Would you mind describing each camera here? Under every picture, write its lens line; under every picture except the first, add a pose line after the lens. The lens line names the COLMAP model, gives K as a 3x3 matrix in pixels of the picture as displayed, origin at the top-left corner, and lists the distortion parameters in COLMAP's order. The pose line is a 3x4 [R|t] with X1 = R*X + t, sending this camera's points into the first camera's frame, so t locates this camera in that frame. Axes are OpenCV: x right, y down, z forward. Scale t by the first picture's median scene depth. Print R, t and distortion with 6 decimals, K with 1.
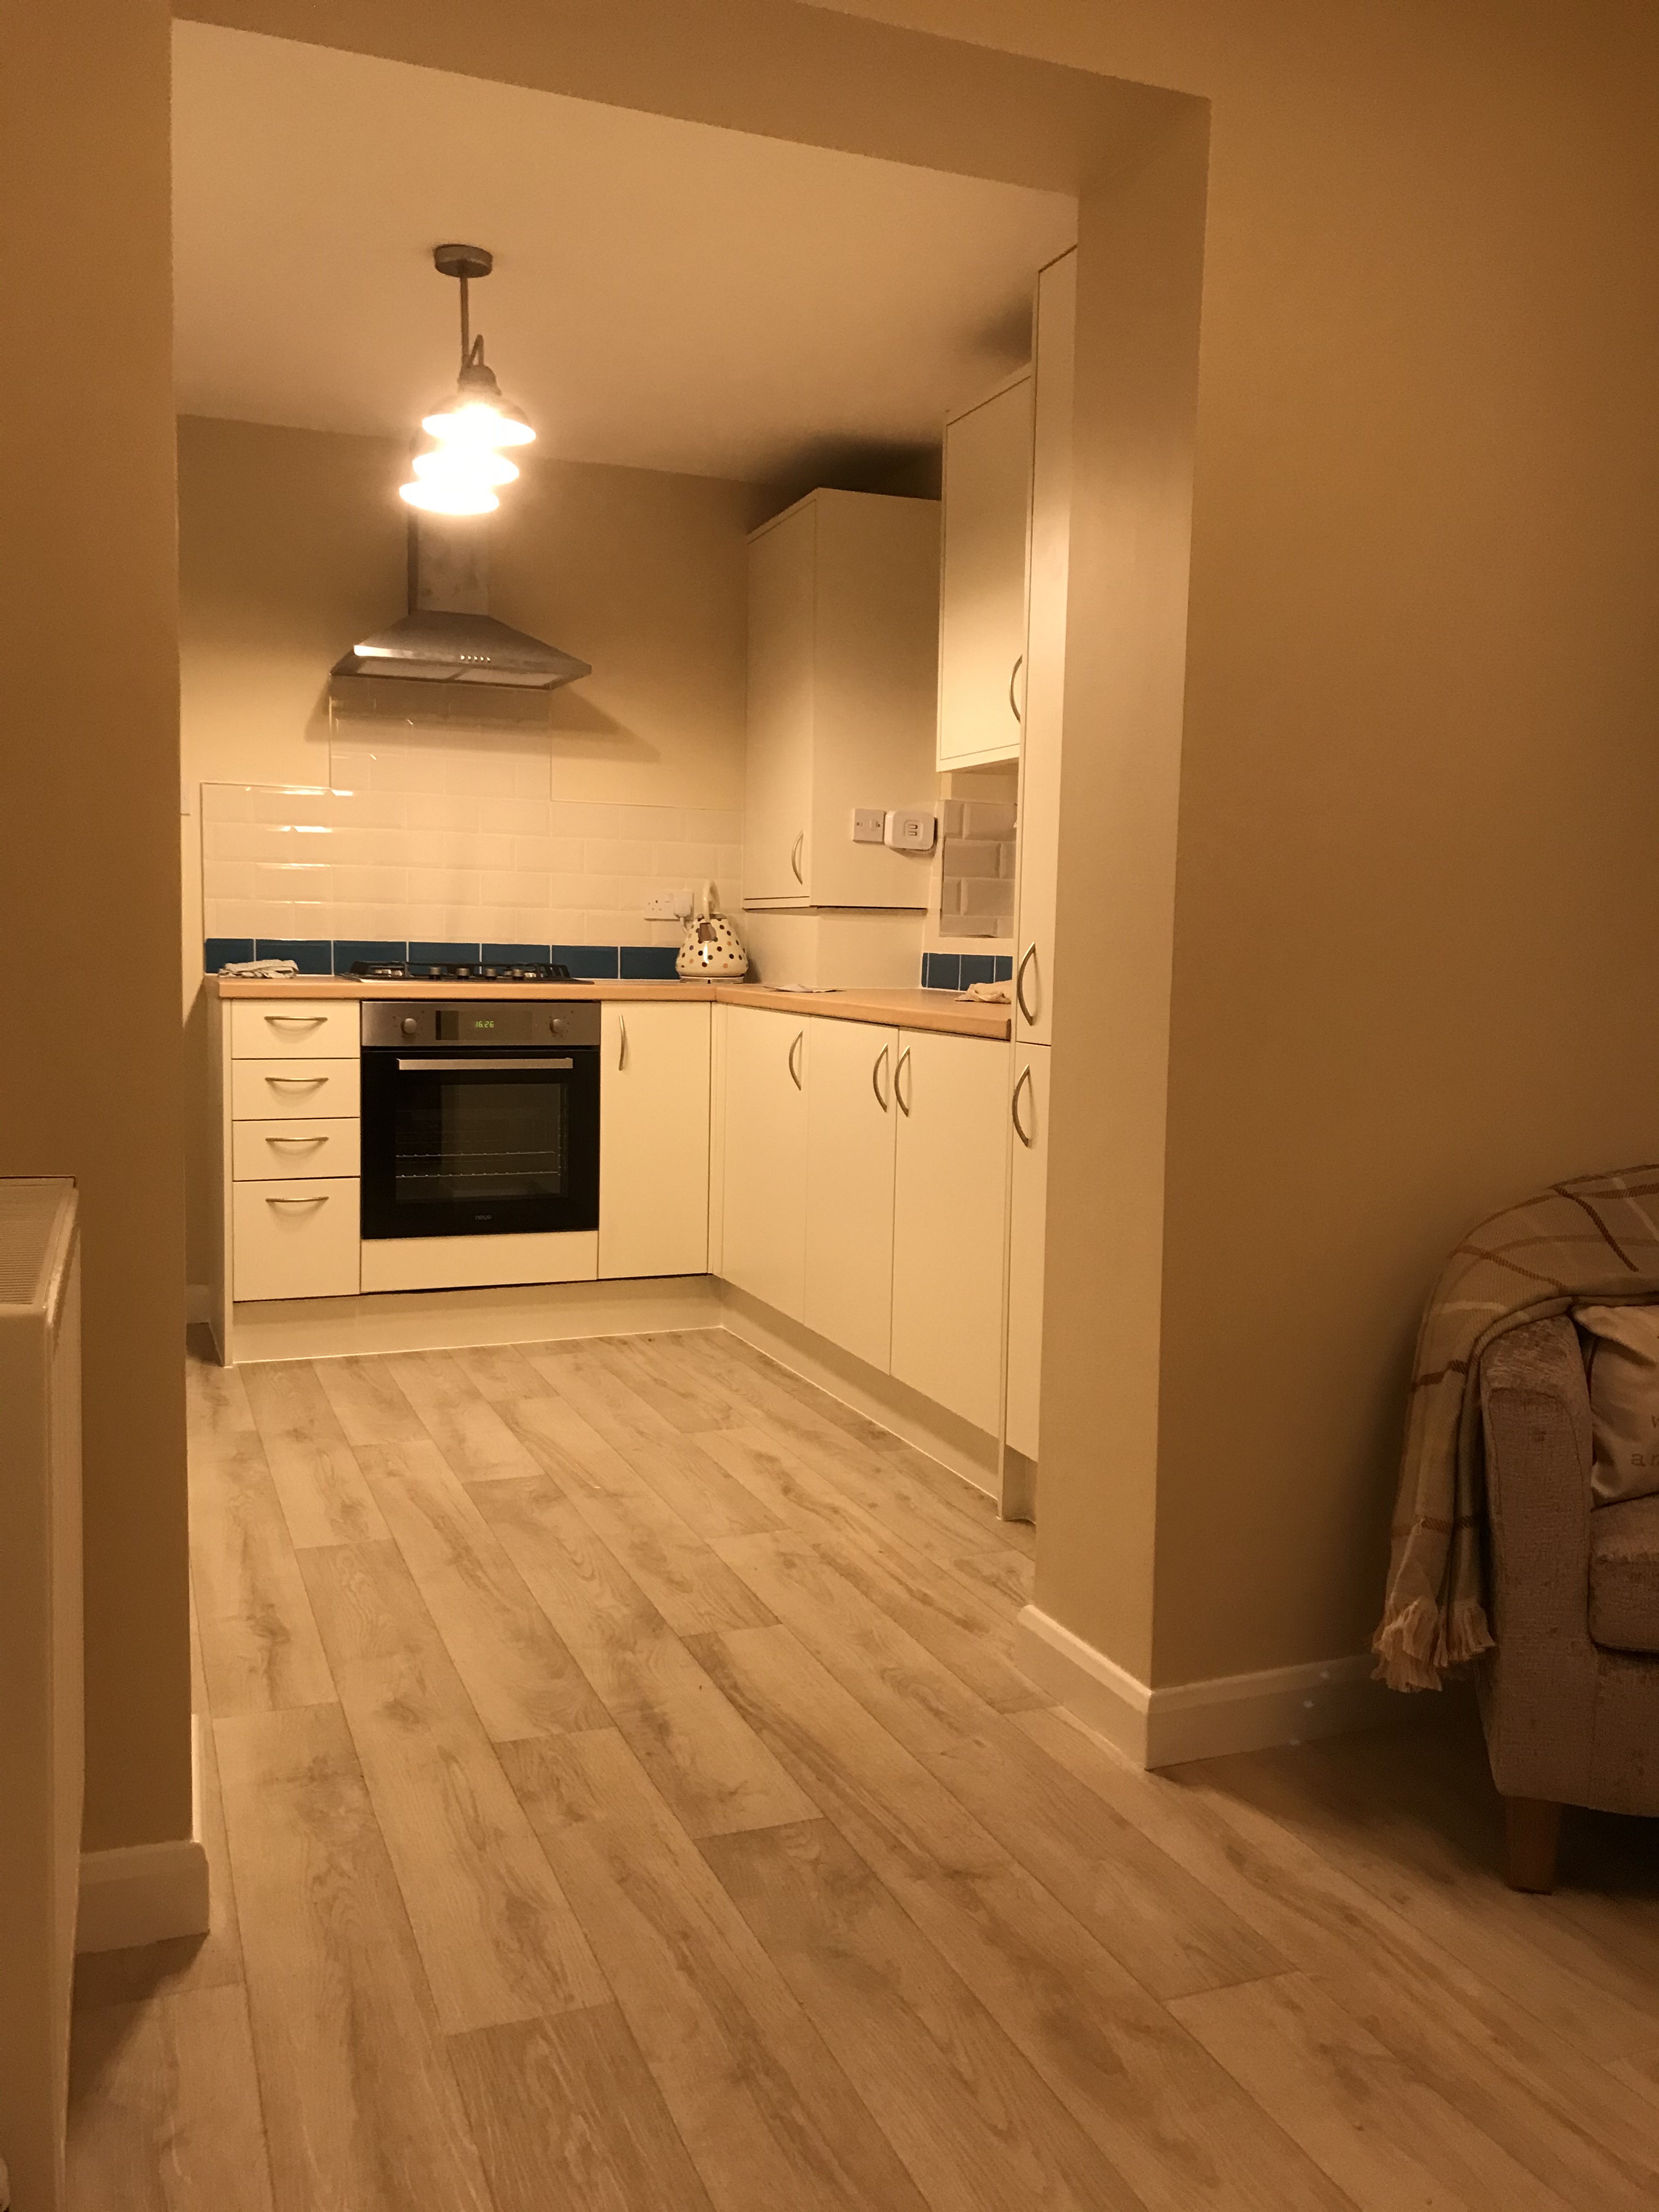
lens RADIAL K [[1828.7, 0, 838.7], [0, 1828.7, 1102.2], [0, 0, 1]] dist [0.019295, -0.023047]
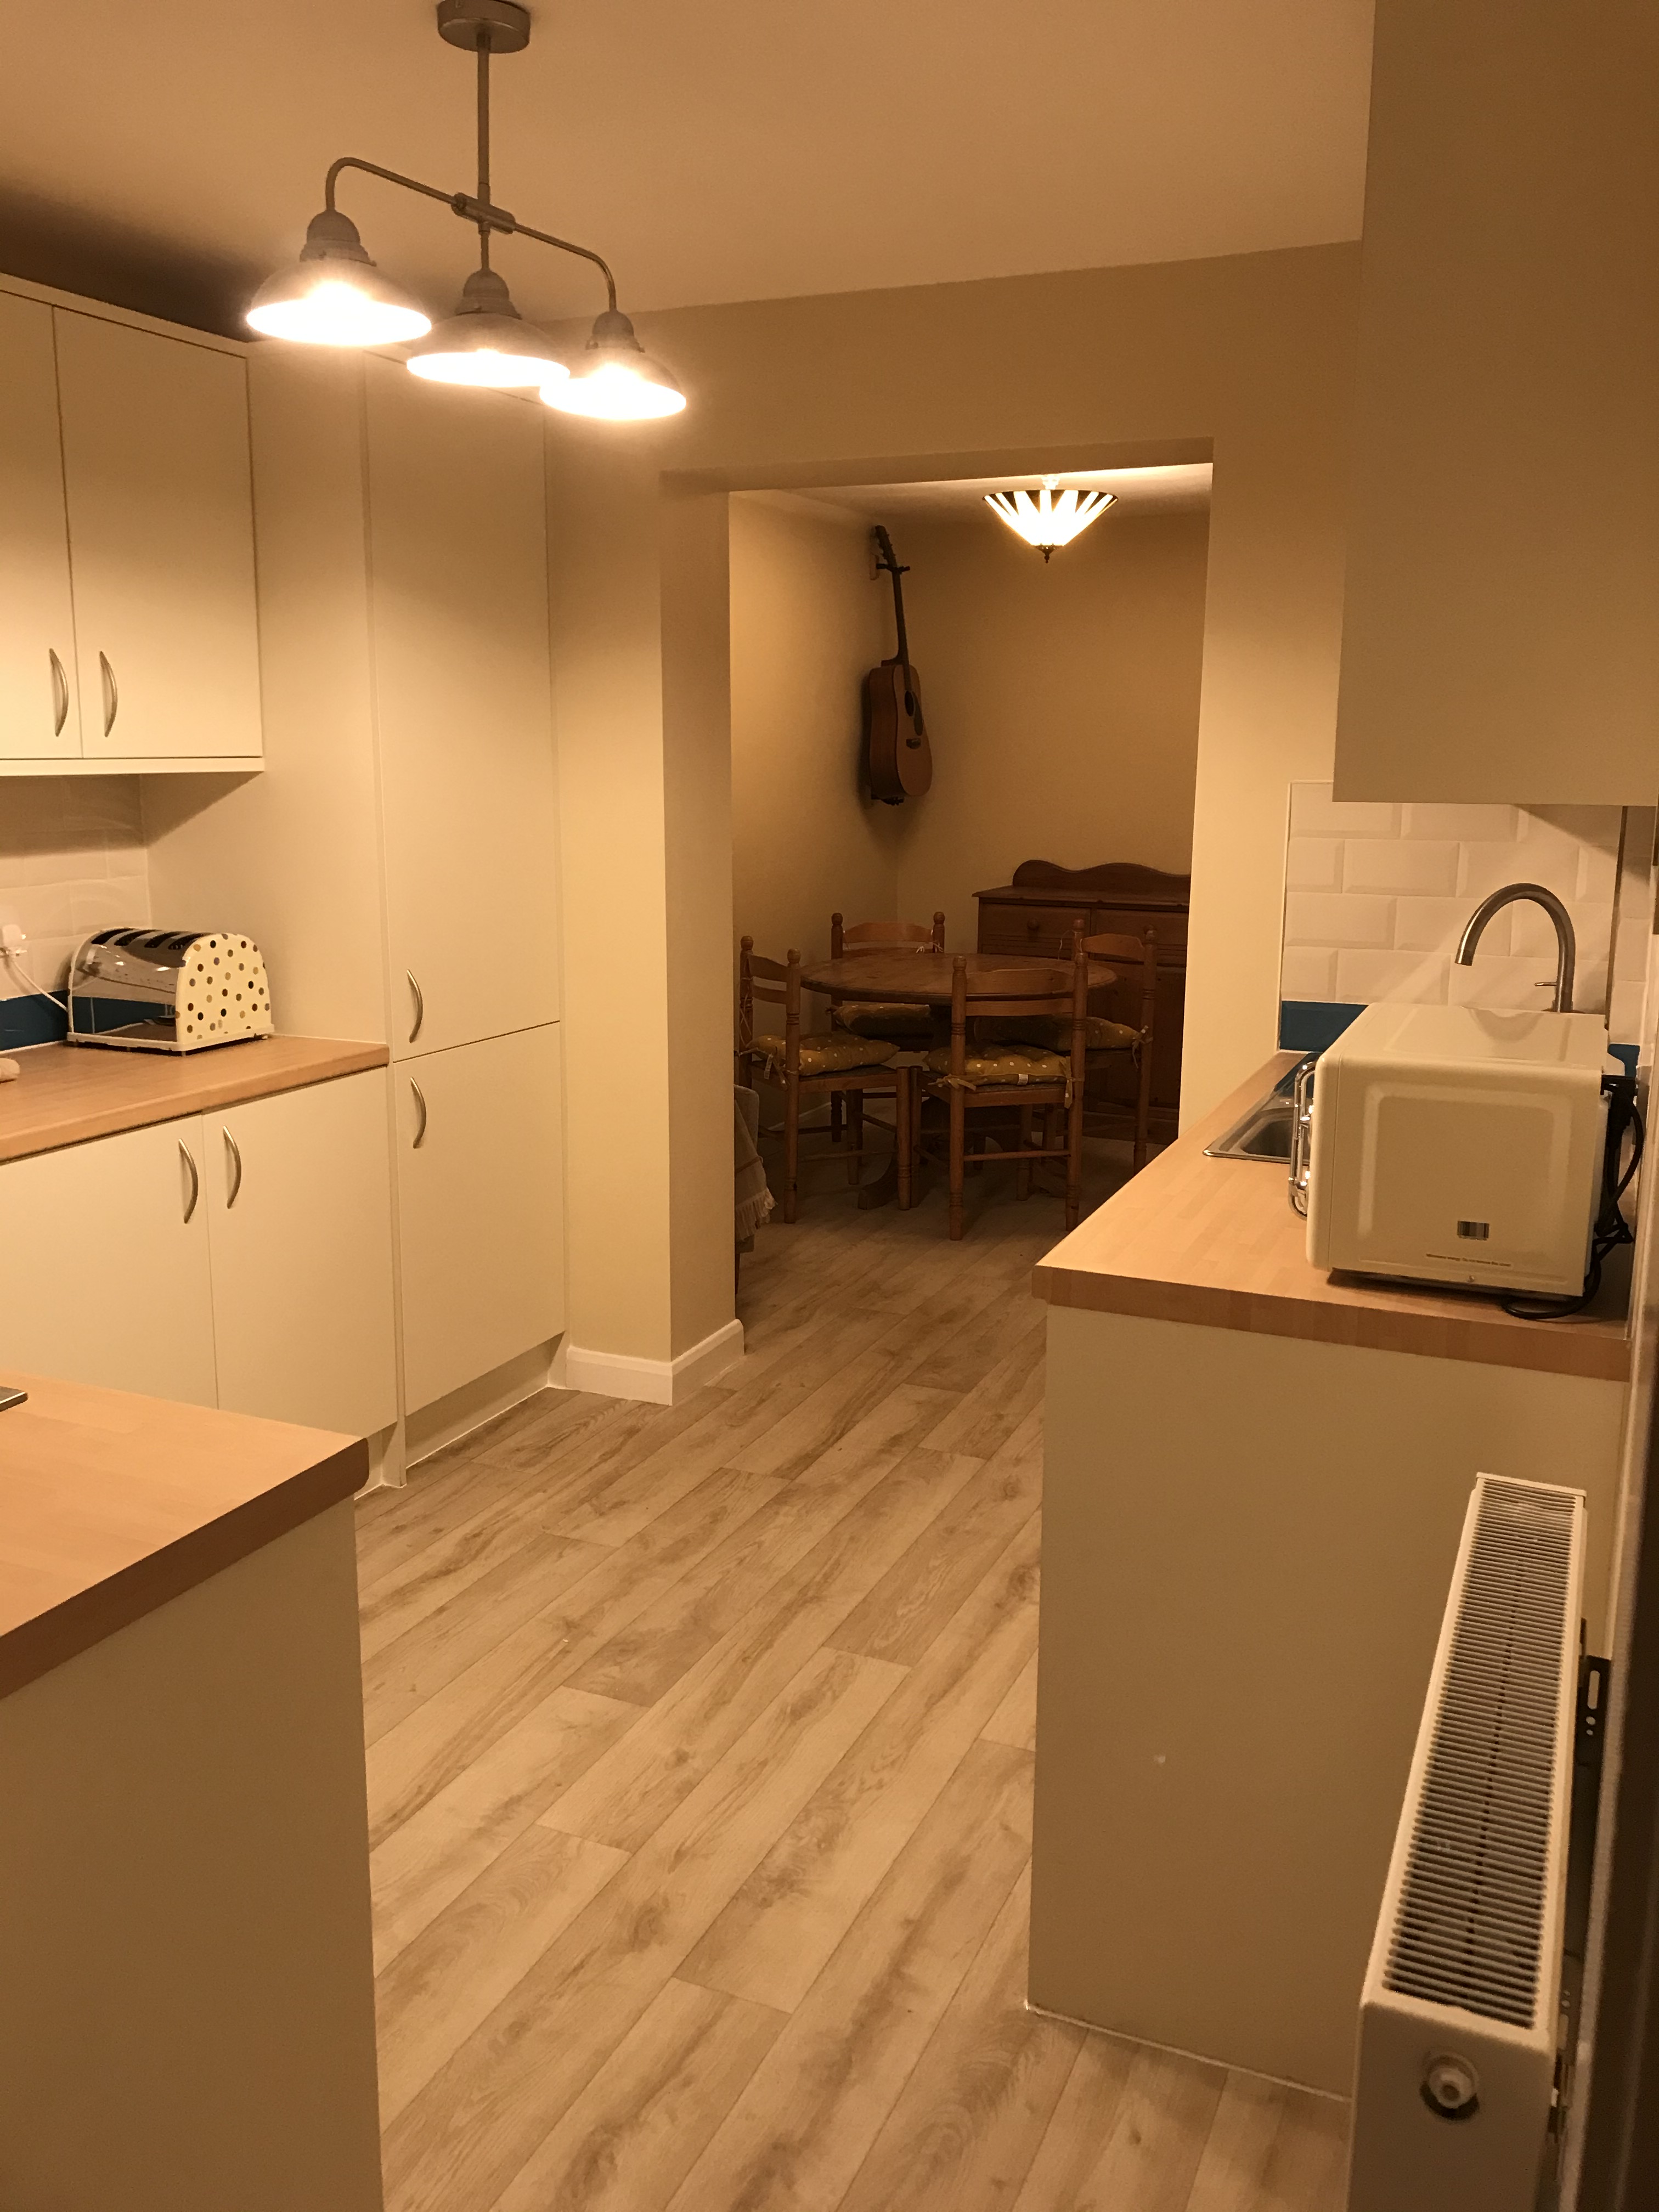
lens RADIAL K [[1828.7, 0, 827.5], [0, 1828.7, 1092.4], [0, 0, 1]] dist [0.019295, -0.023047]
pose [[-0.700954, -0.155693, 0.696005, -1.009180], [0.049670, 0.962856, 0.265409, -0.348971], [-0.711475, 0.220610, -0.667184, 1.820121]]
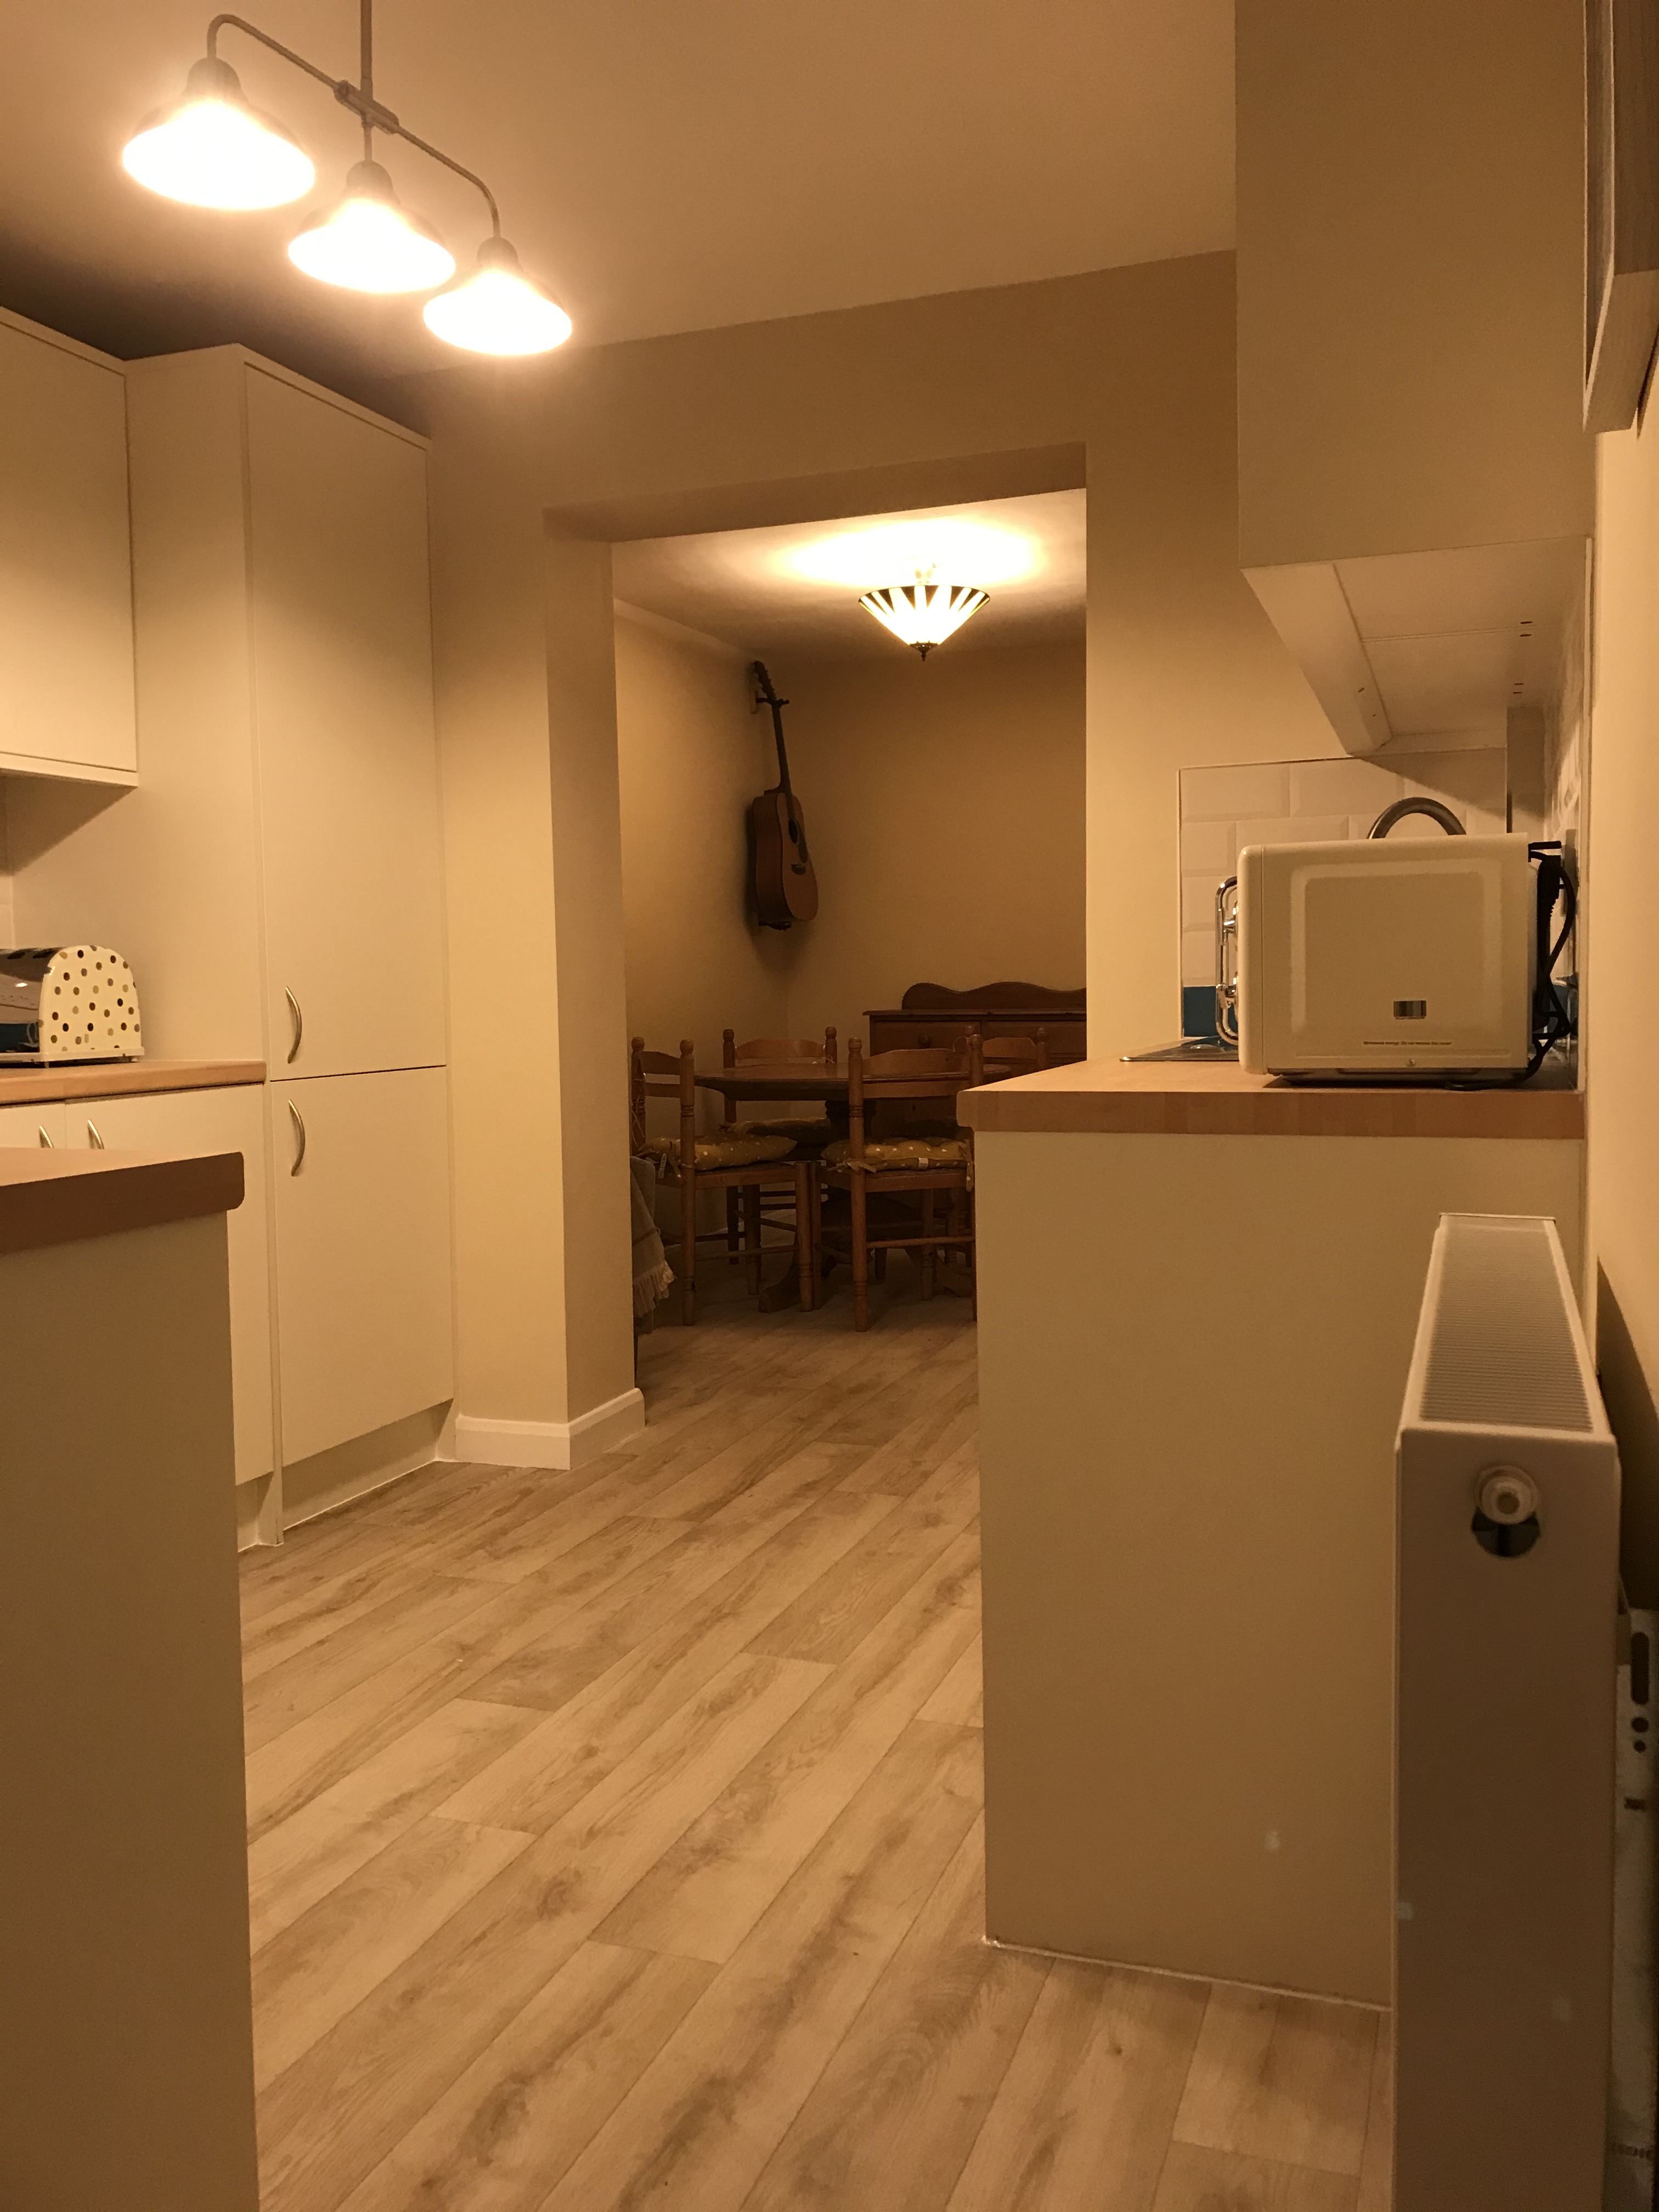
lens RADIAL K [[1828.7, 0, 831.2], [0, 1828.7, 1089.9], [0, 0, 1]] dist [0.019295, -0.023047]
pose [[-0.747436, -0.041298, 0.663049, -0.992647], [0.067975, 0.988073, 0.138169, -0.180134], [-0.660847, 0.148343, -0.735714, 1.831460]]
